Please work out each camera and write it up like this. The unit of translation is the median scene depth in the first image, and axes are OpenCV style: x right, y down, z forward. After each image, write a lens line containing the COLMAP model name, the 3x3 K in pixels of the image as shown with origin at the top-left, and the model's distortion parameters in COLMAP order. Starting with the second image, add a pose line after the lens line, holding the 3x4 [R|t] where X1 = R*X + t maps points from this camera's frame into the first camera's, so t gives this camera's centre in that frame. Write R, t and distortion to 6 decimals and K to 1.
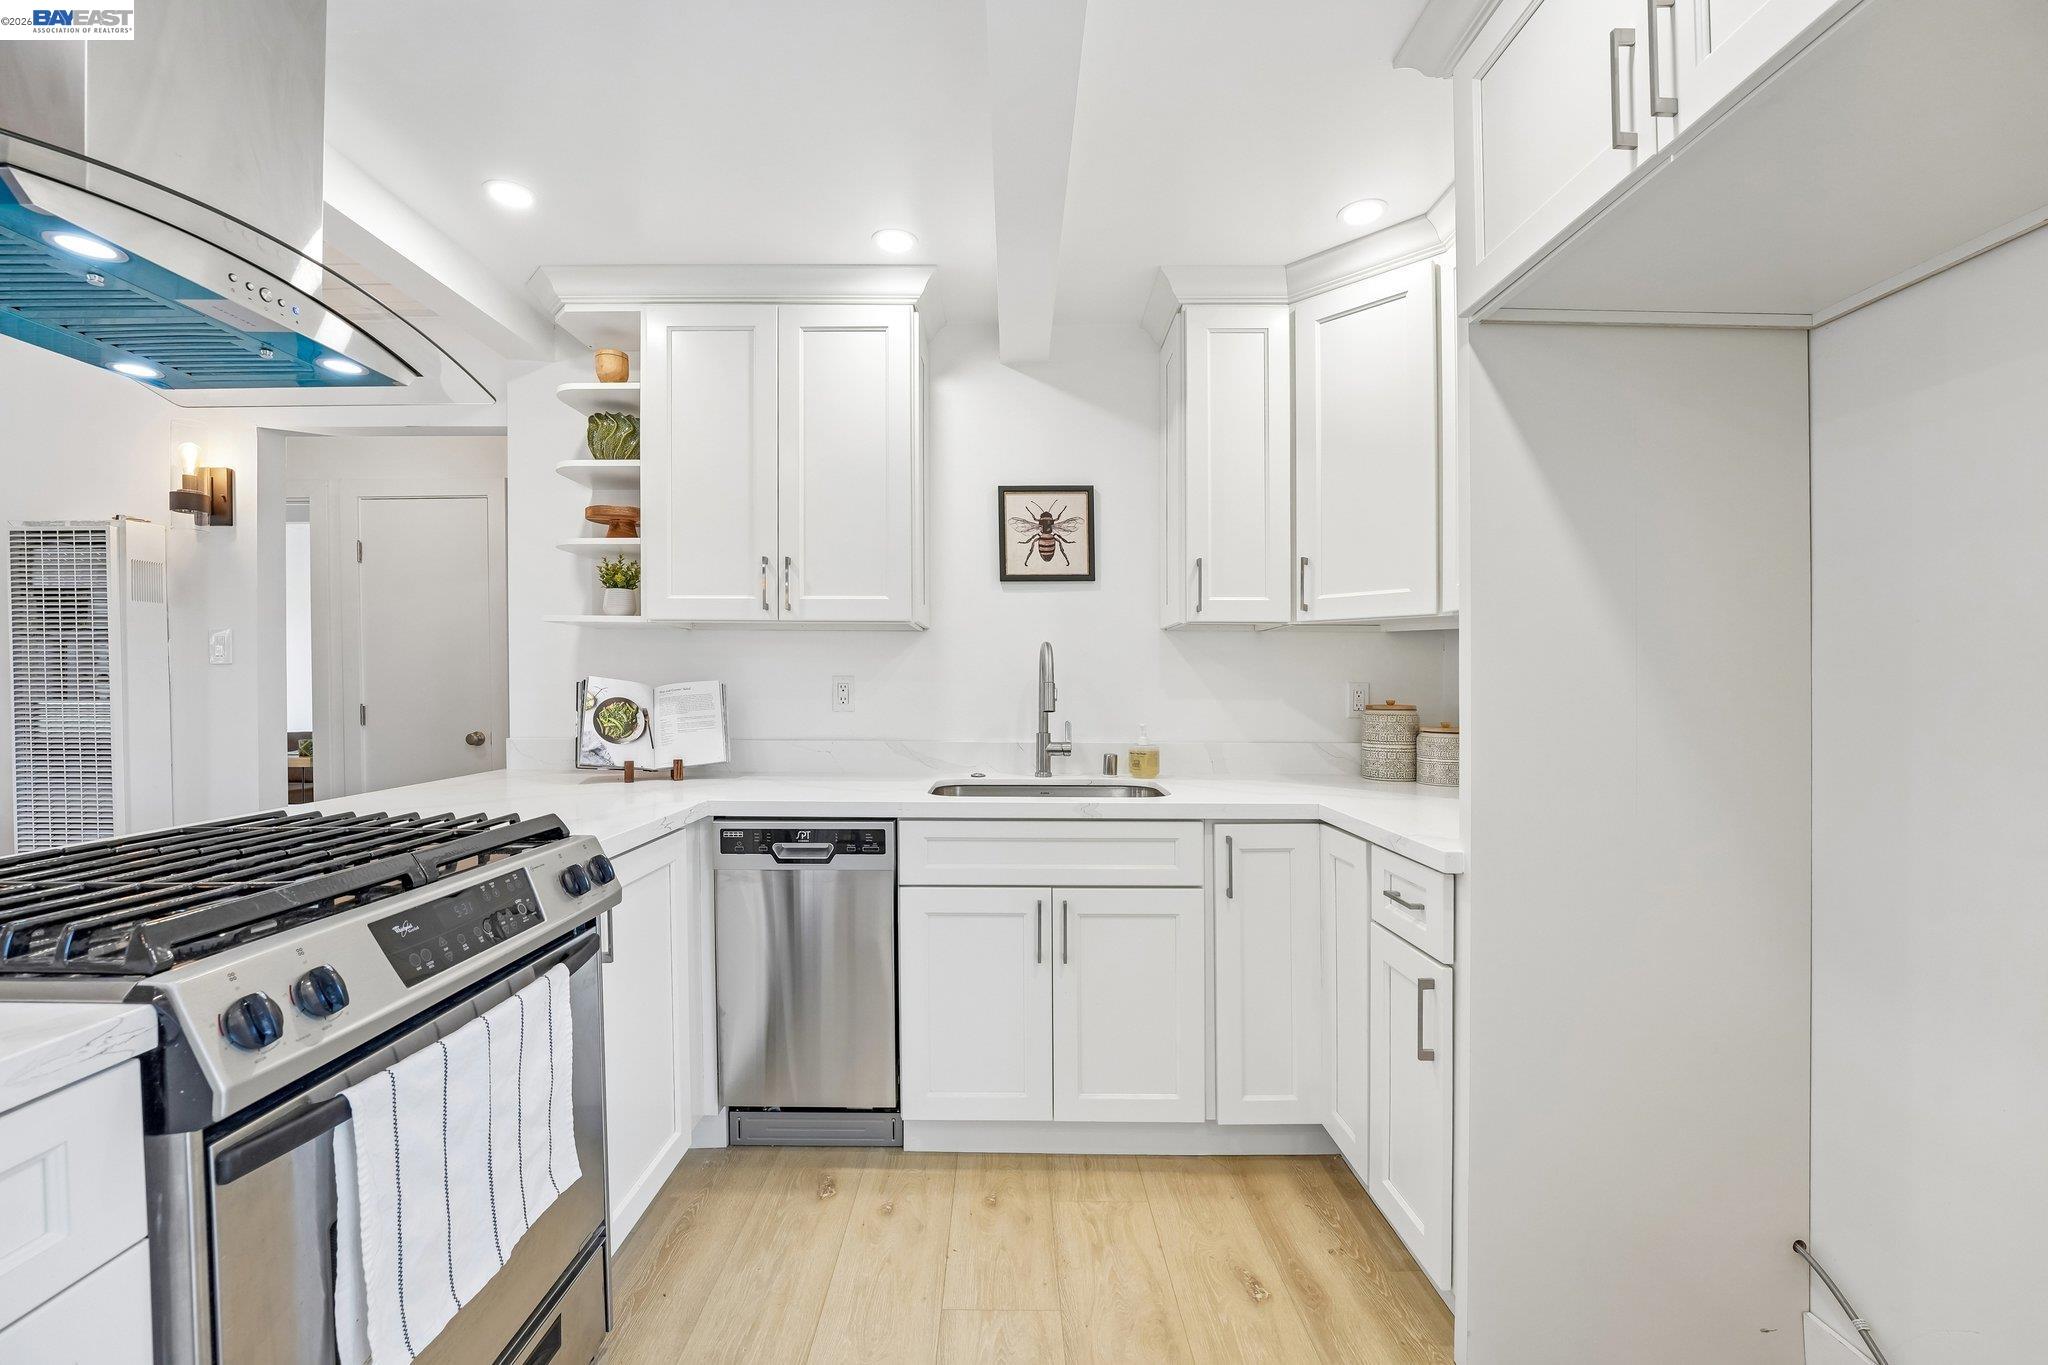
lens RADIAL K [[819.0, 0, 1016.5], [0, 819.0, 655.2], [0, 0, 1]] dist [-0.021694, 0.000273]
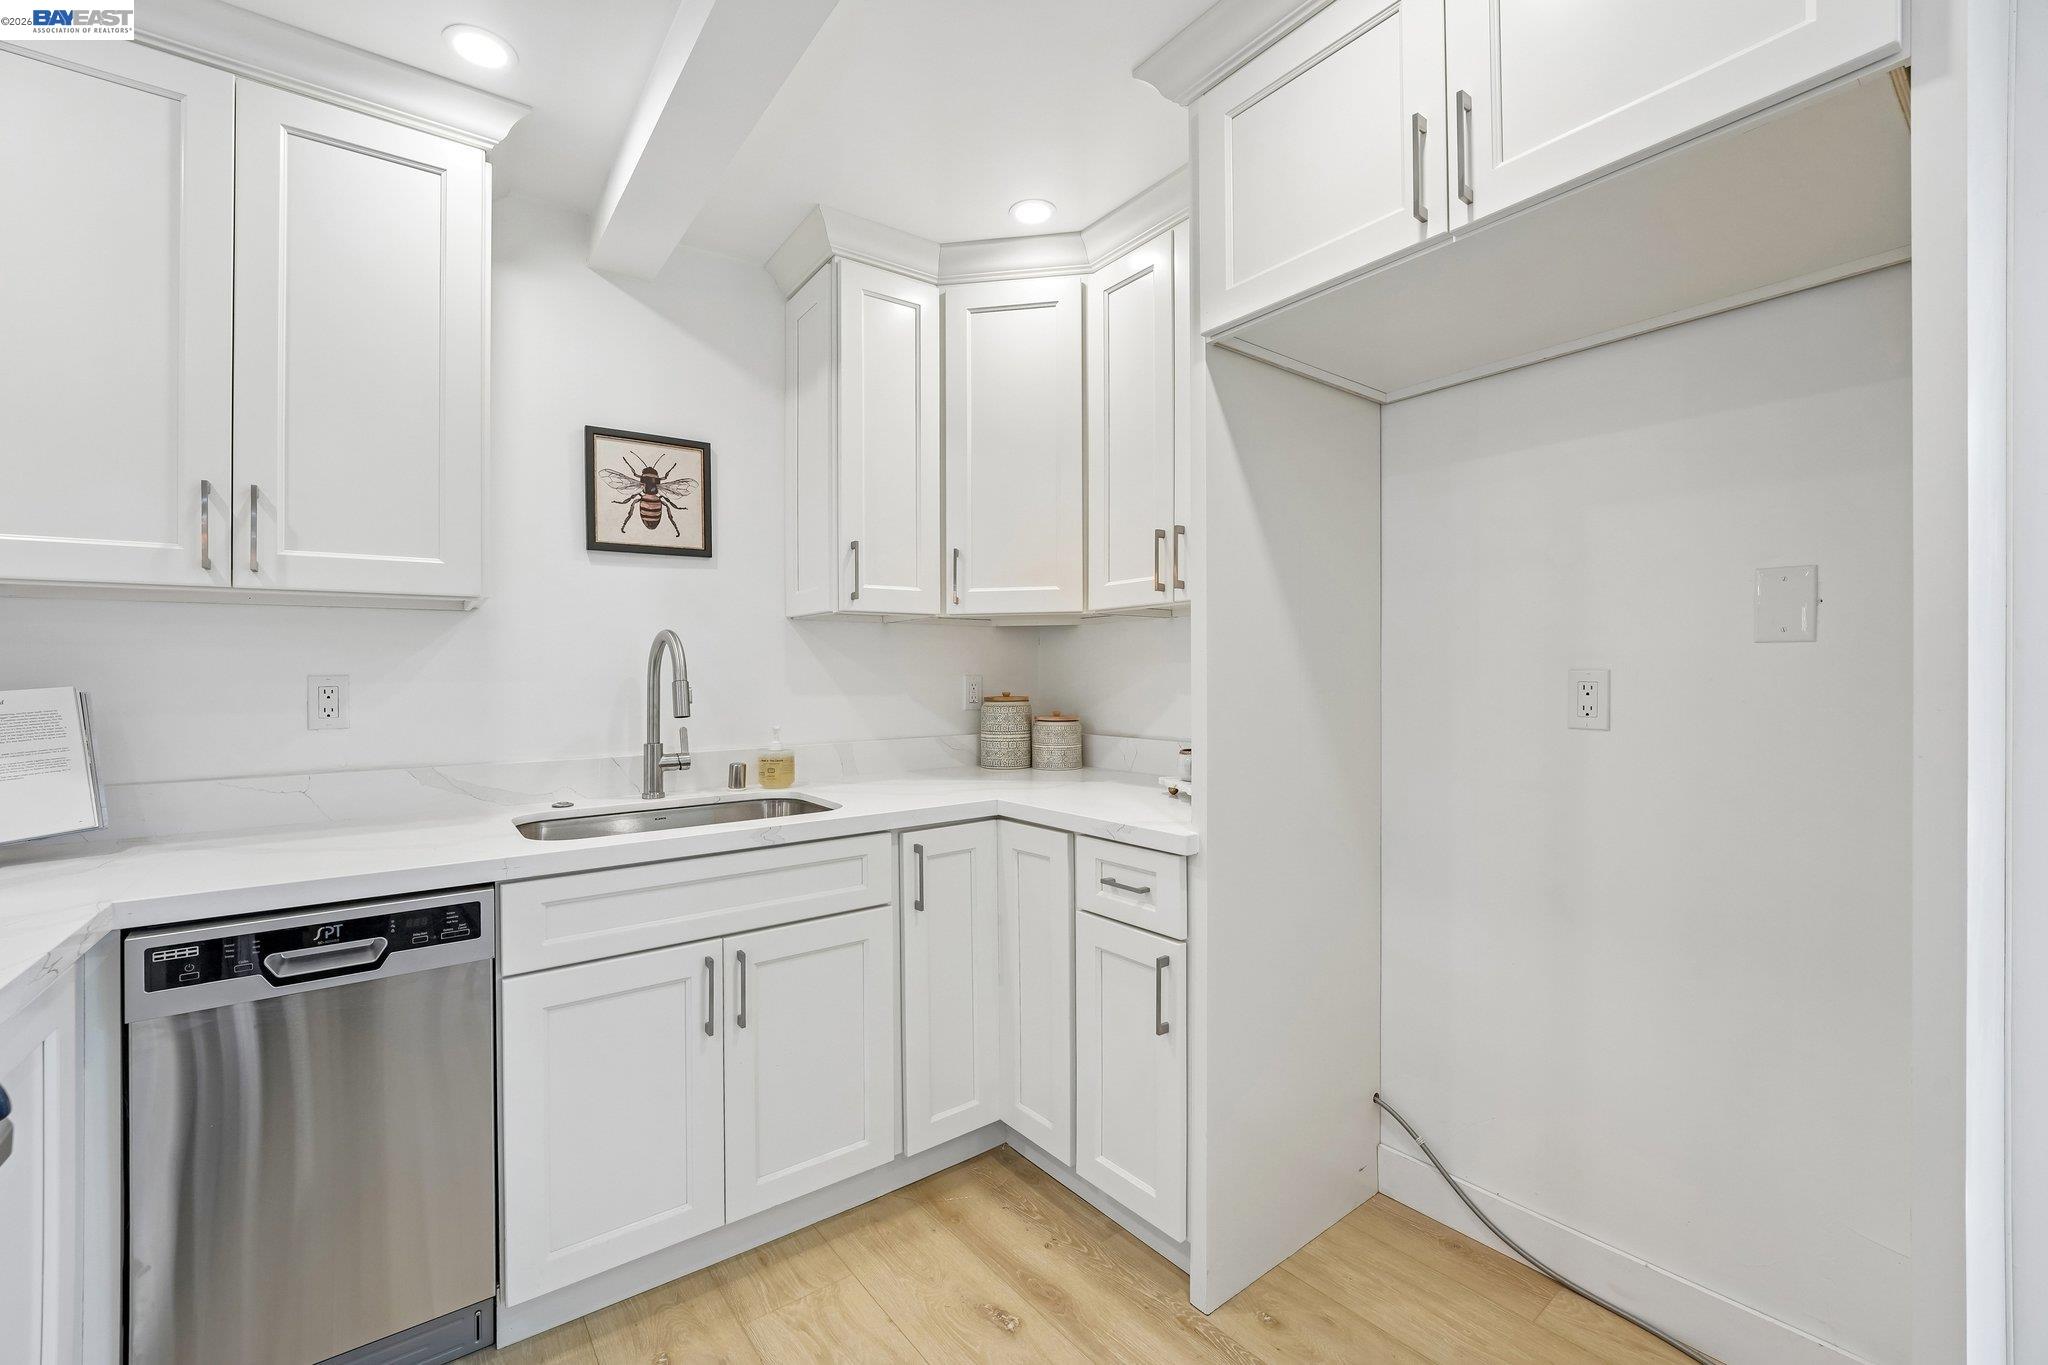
lens RADIAL K [[819.0, 0, 1016.5], [0, 819.0, 655.2], [0, 0, 1]] dist [-0.021694, 0.000273]
pose [[0.802693, 0.000870, 0.596392, -0.178157], [-0.007869, 0.999927, 0.009133, -0.001338], [-0.596340, -0.012024, 0.802642, 0.169146]]
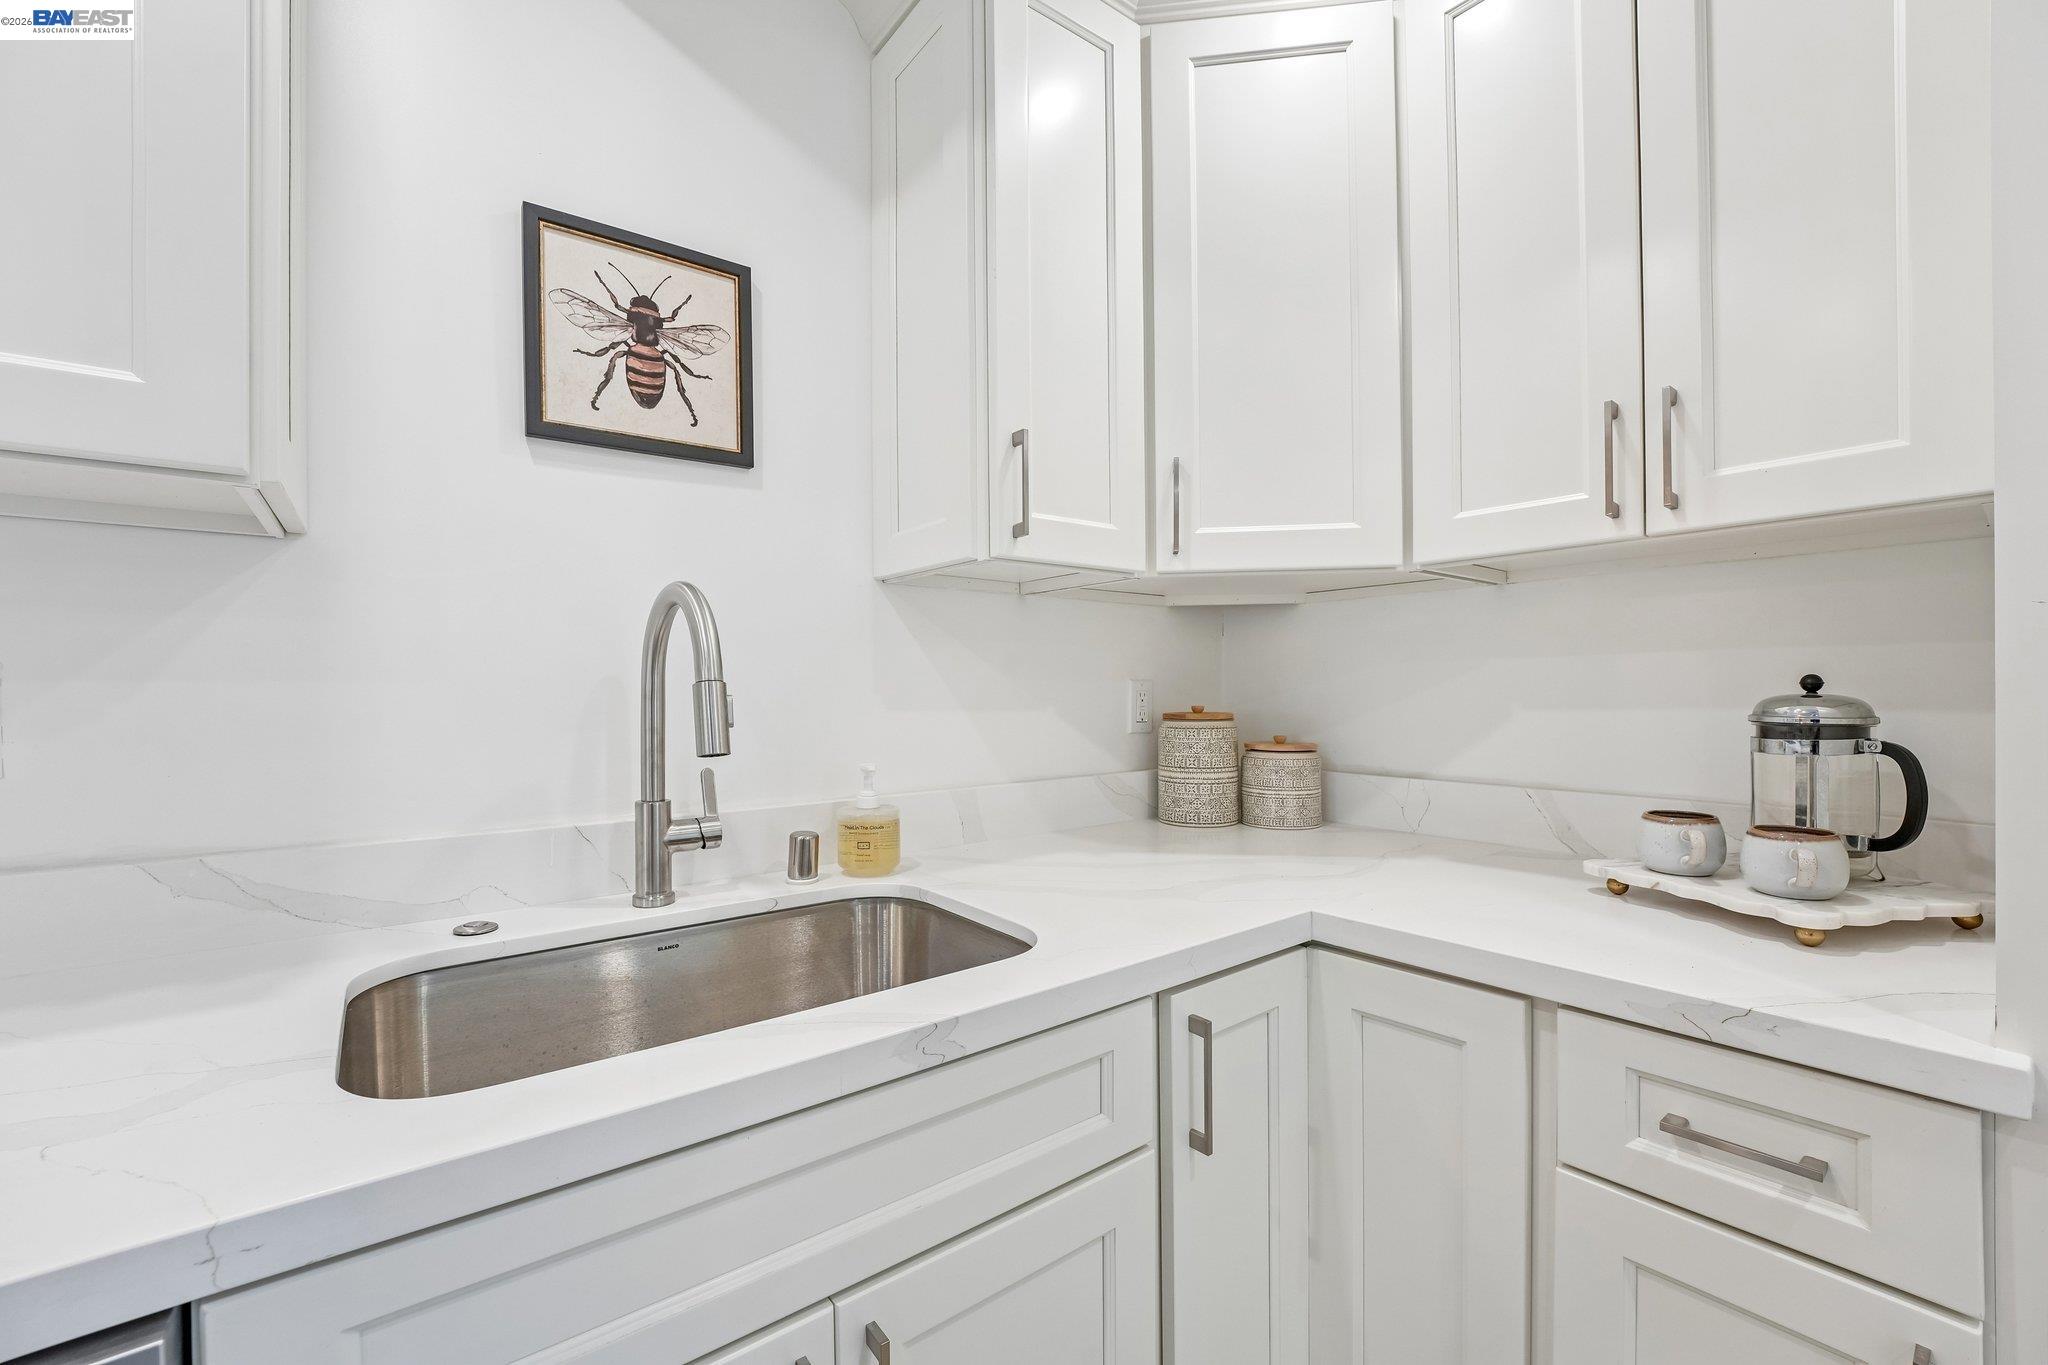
lens RADIAL K [[821.5, 0, 1014.6], [0, 821.5, 683.8], [0, 0, 1]] dist [-0.032550, -0.000594]
pose [[0.798551, -0.008654, 0.601865, -0.081202], [-0.011321, 0.999504, 0.029392, 0.021749], [-0.601821, -0.030284, 0.798056, 0.620182]]
